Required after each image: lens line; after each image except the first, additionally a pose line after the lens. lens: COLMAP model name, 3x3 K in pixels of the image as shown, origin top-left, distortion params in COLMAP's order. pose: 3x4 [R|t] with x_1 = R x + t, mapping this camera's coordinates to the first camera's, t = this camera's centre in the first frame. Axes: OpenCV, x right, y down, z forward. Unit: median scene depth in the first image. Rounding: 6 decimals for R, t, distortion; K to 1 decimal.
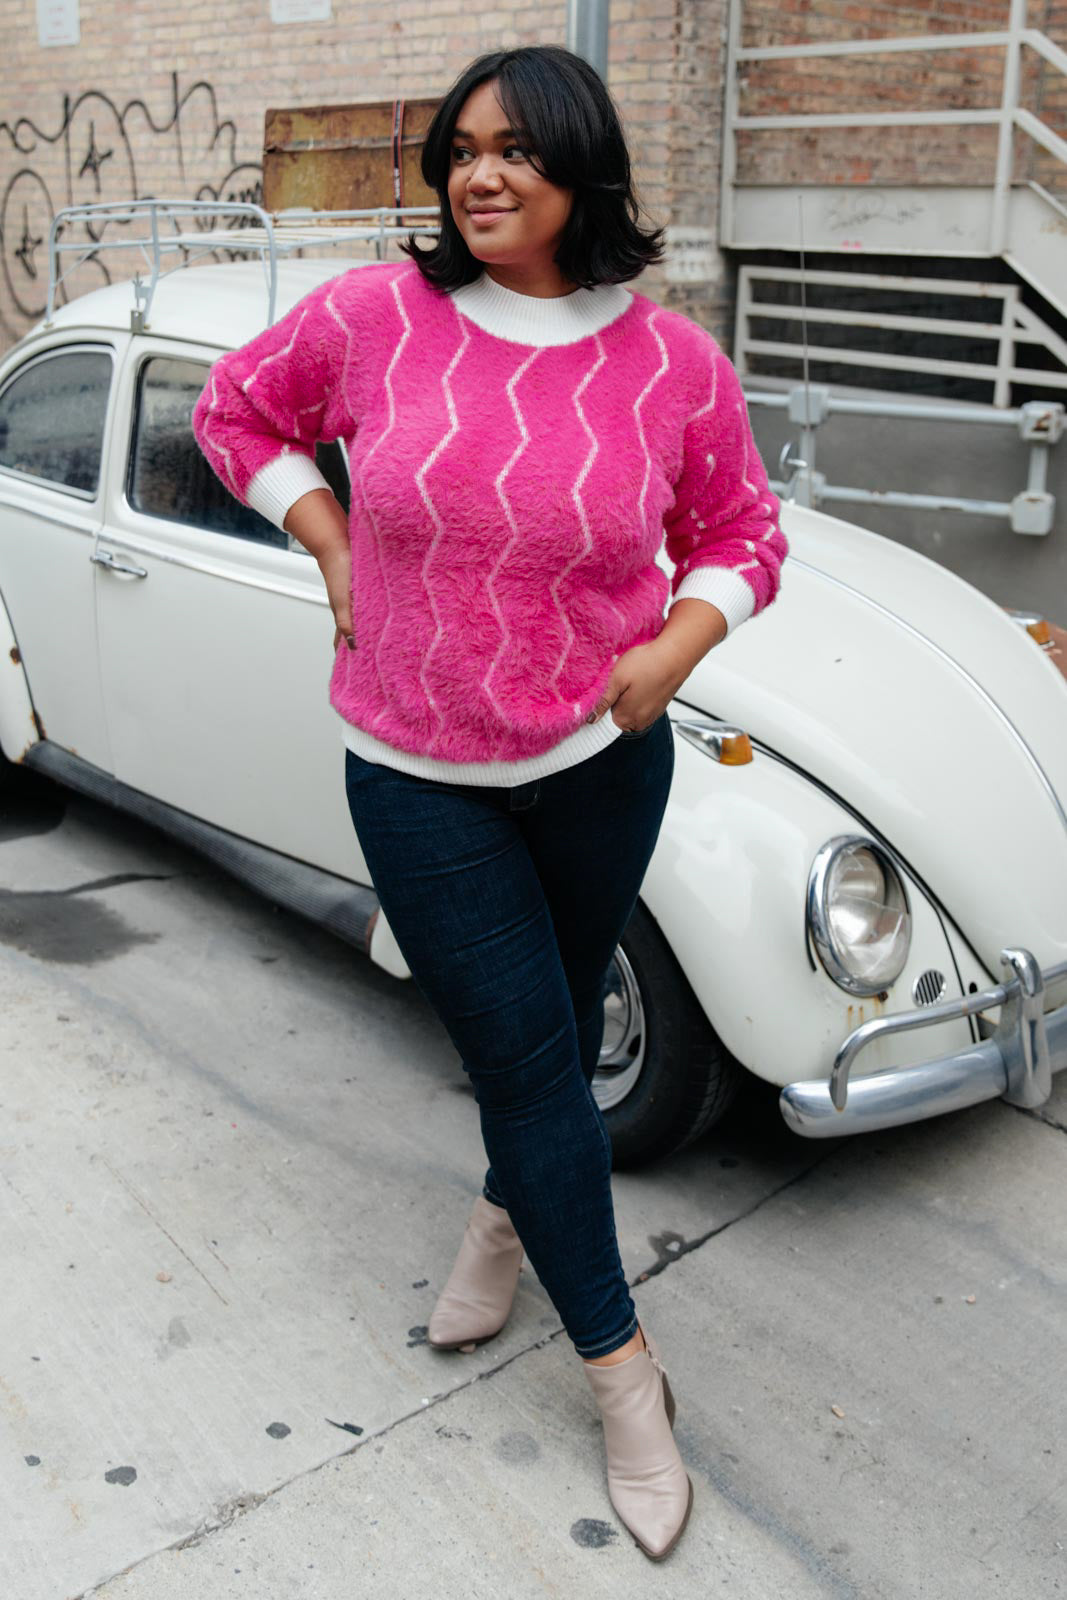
lens RADIAL K [[1670.0, 0, 513.9], [0, 1670.0, 643.4], [0, 0, 1]] dist [0.003481, 0.000000]
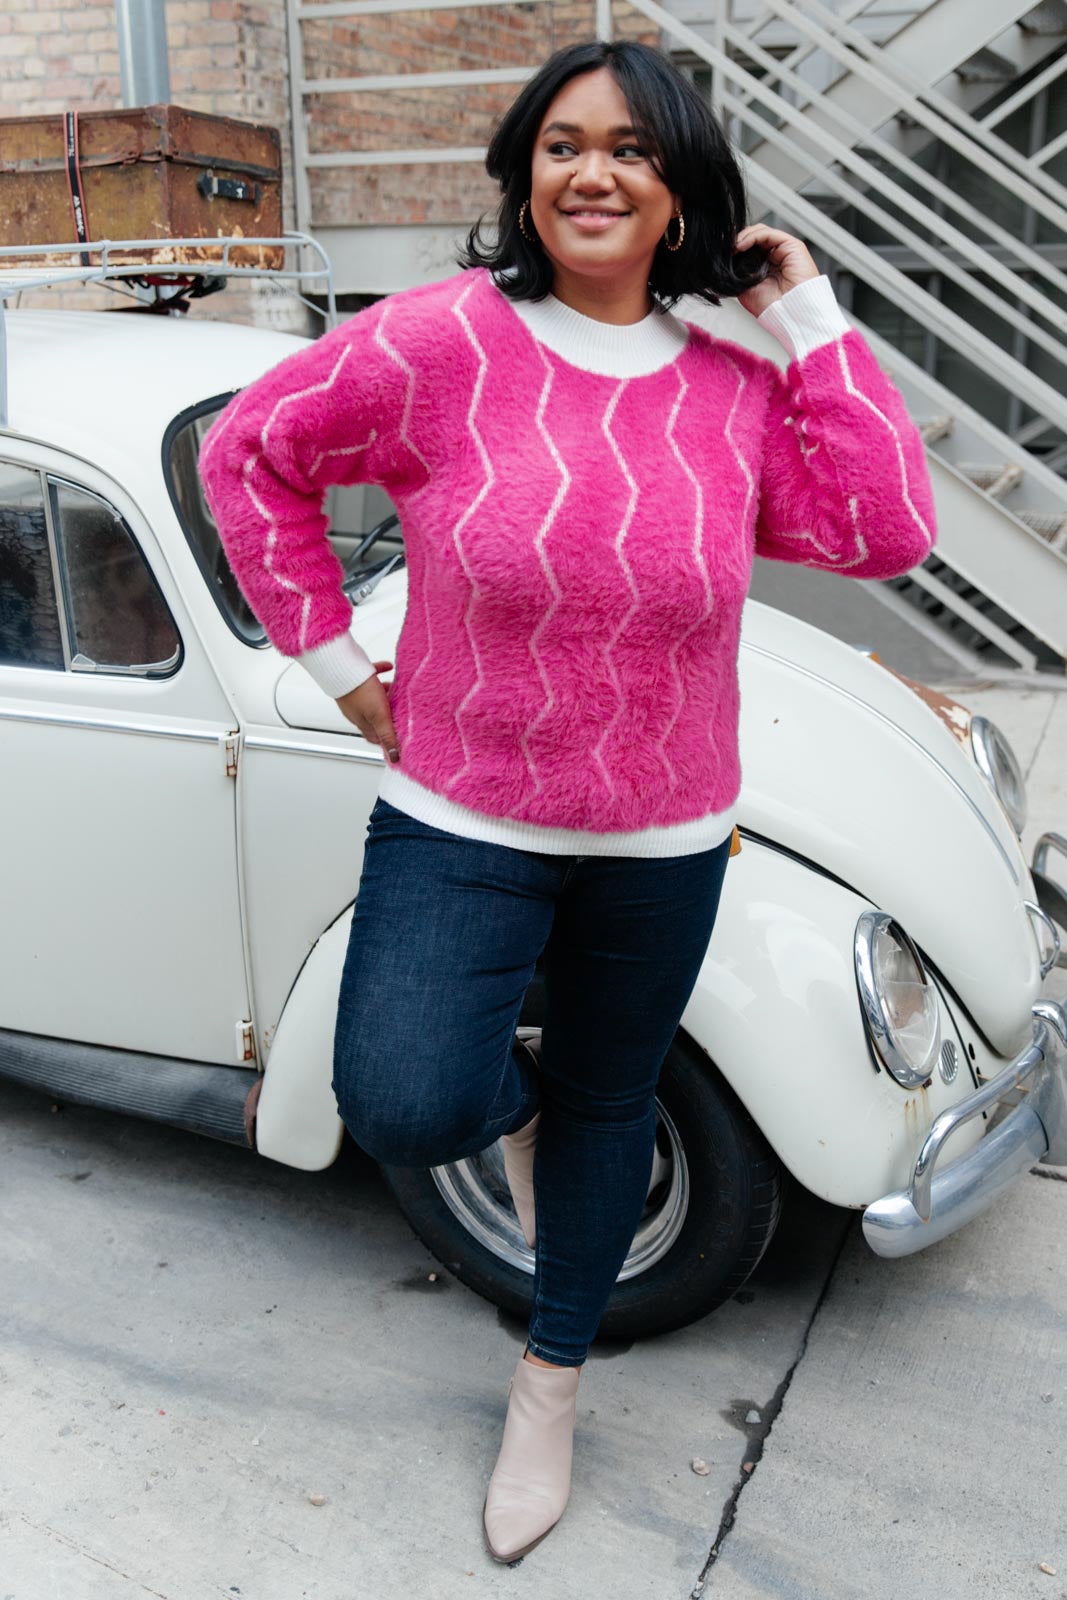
lens RADIAL K [[1609.1, 0, 558.3], [0, 1609.1, 707.6], [0, 0, 1]] dist [0.010791, 0.000000]
pose [[0.920676, -0.125200, 0.369703, -0.178656], [0.121228, 0.992040, 0.034061, -0.031094], [-0.371025, 0.013460, 0.928525, 0.173944]]
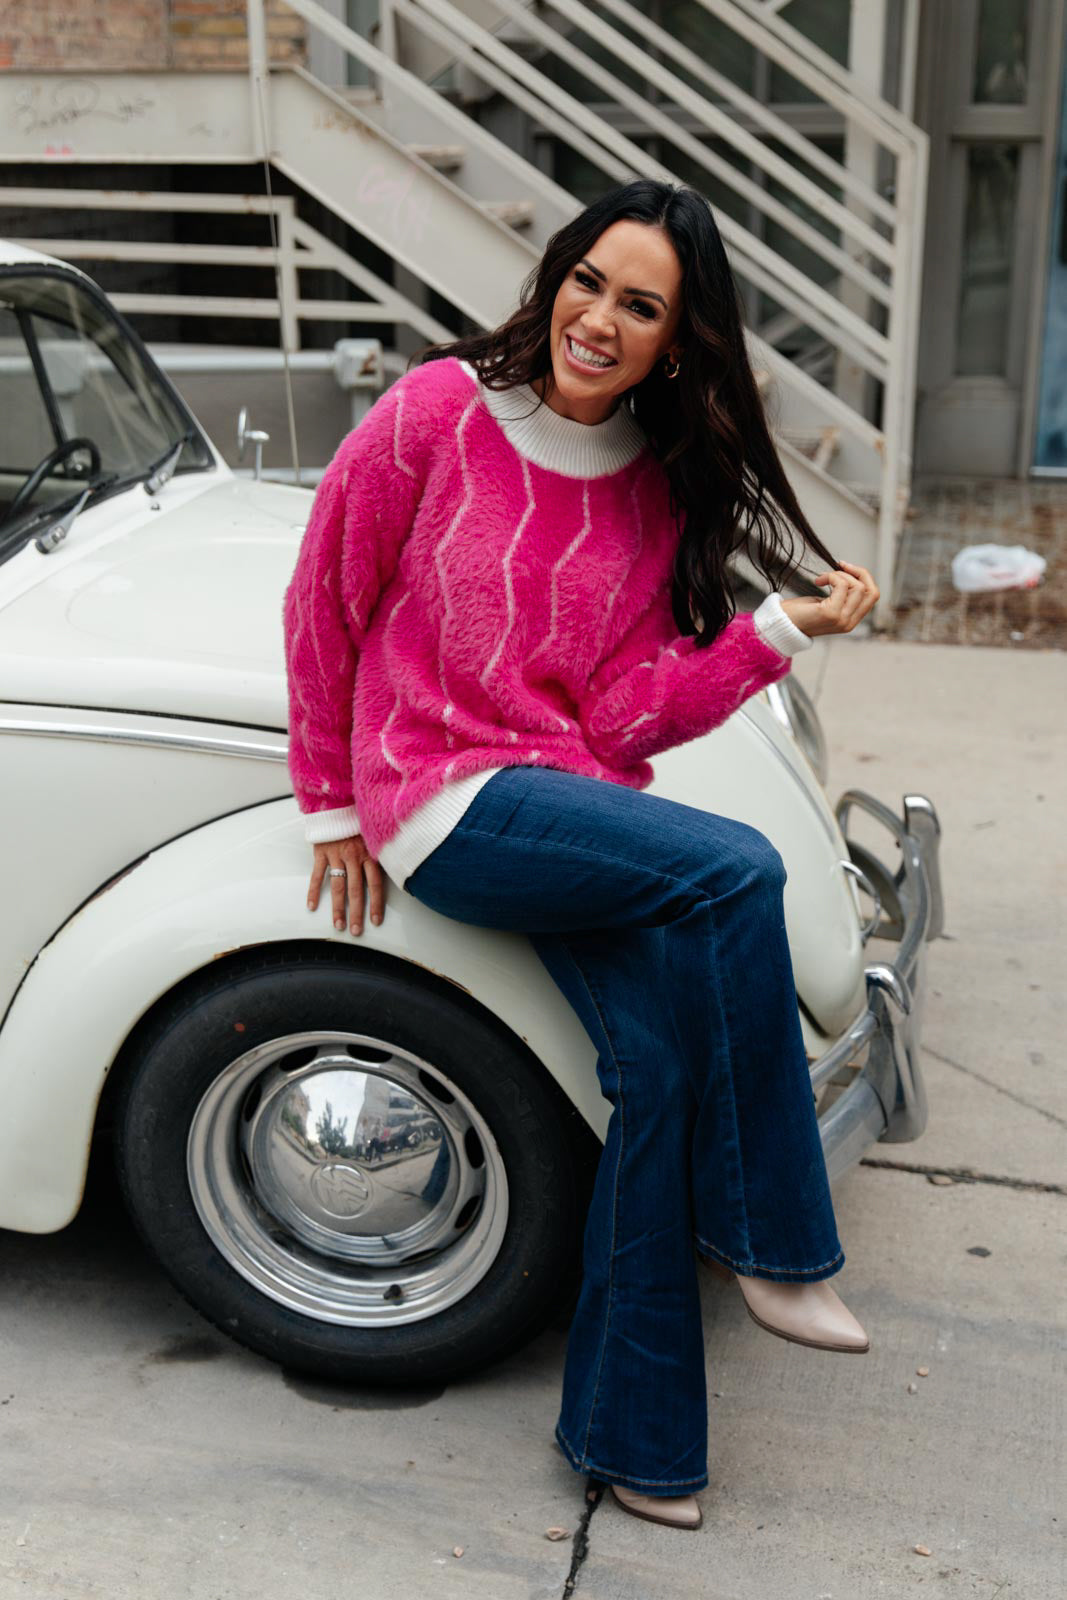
lens RADIAL K [[2076.0, 0, 576.0], [0, 2076.0, 758.4], [0, 0, 1]] dist [0.007916, 0.000000]
pose [[0.822066, -0.183274, 0.539090, -0.253141], [0.158402, 0.983019, 0.092646, -0.028769], [-0.546915, 0.009232, 0.837137, 0.133912]]
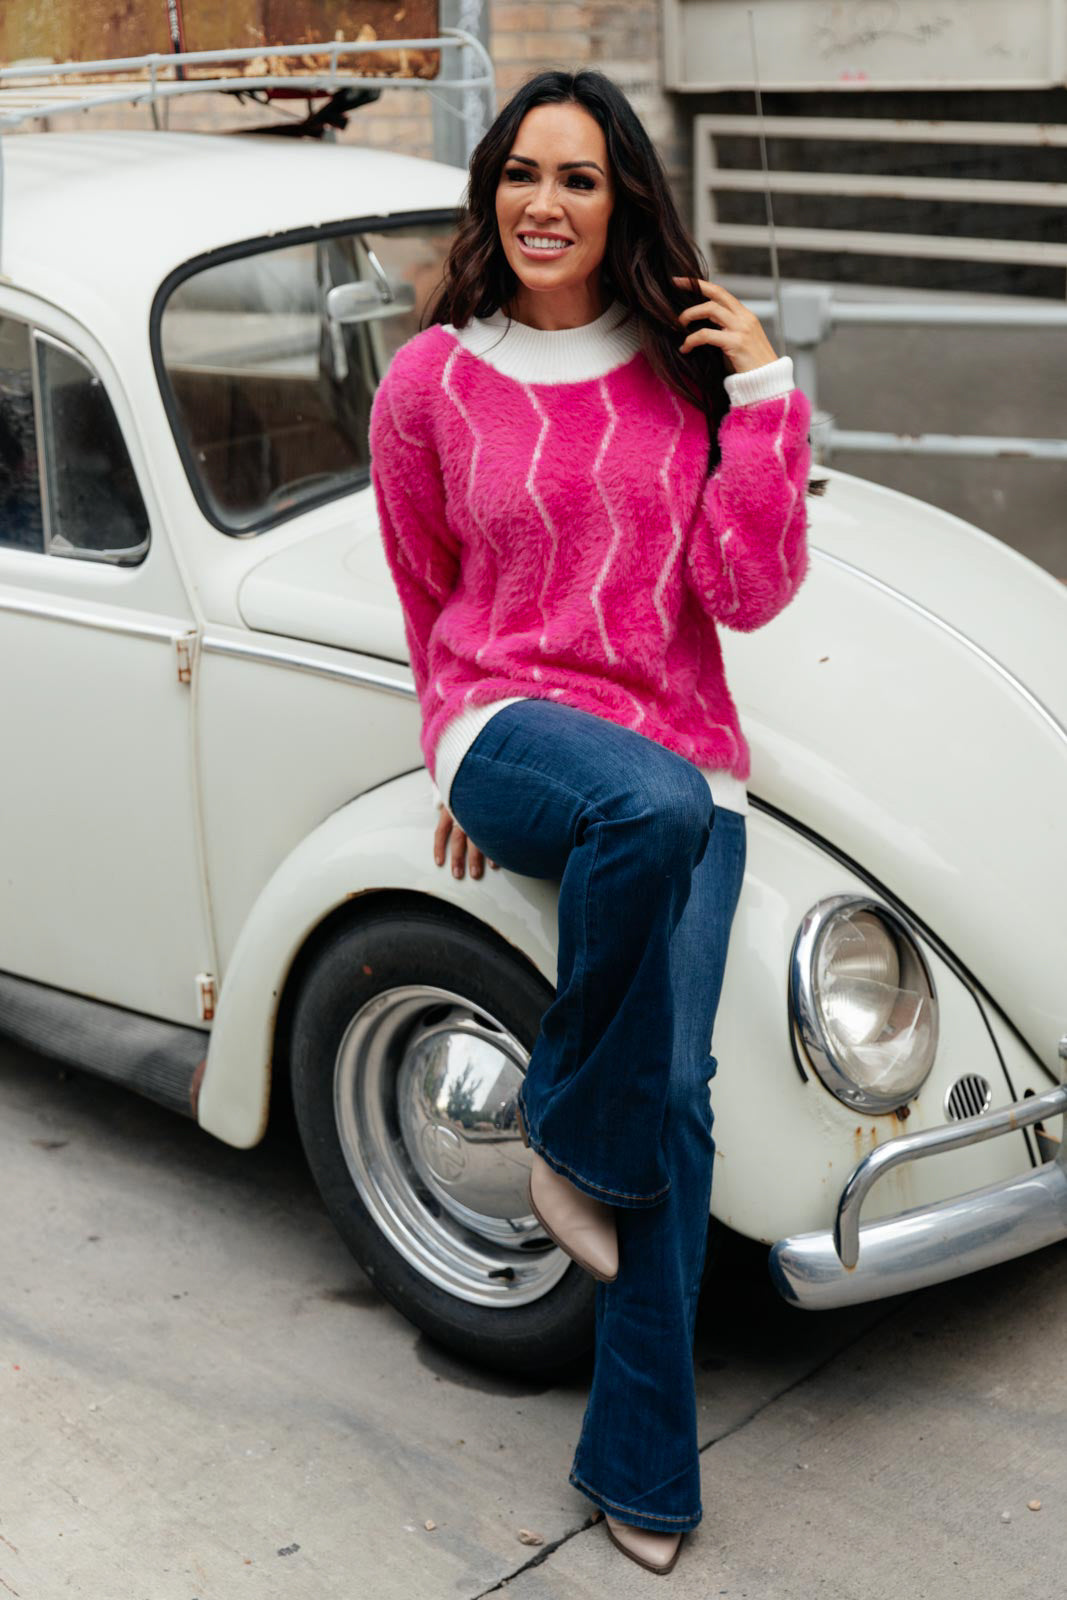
lens RADIAL K [[2548.3, 0, 576.2], [0, 2548.3, 754.5], [0, 0, 1]] dist [0.012323, 0.000000]
pose [[0.996418, -0.059933, 0.059654, 0.014847], [0.058833, 0.998067, 0.020036, 0.016995], [-0.060740, -0.016455, 0.998018, -0.066496]]
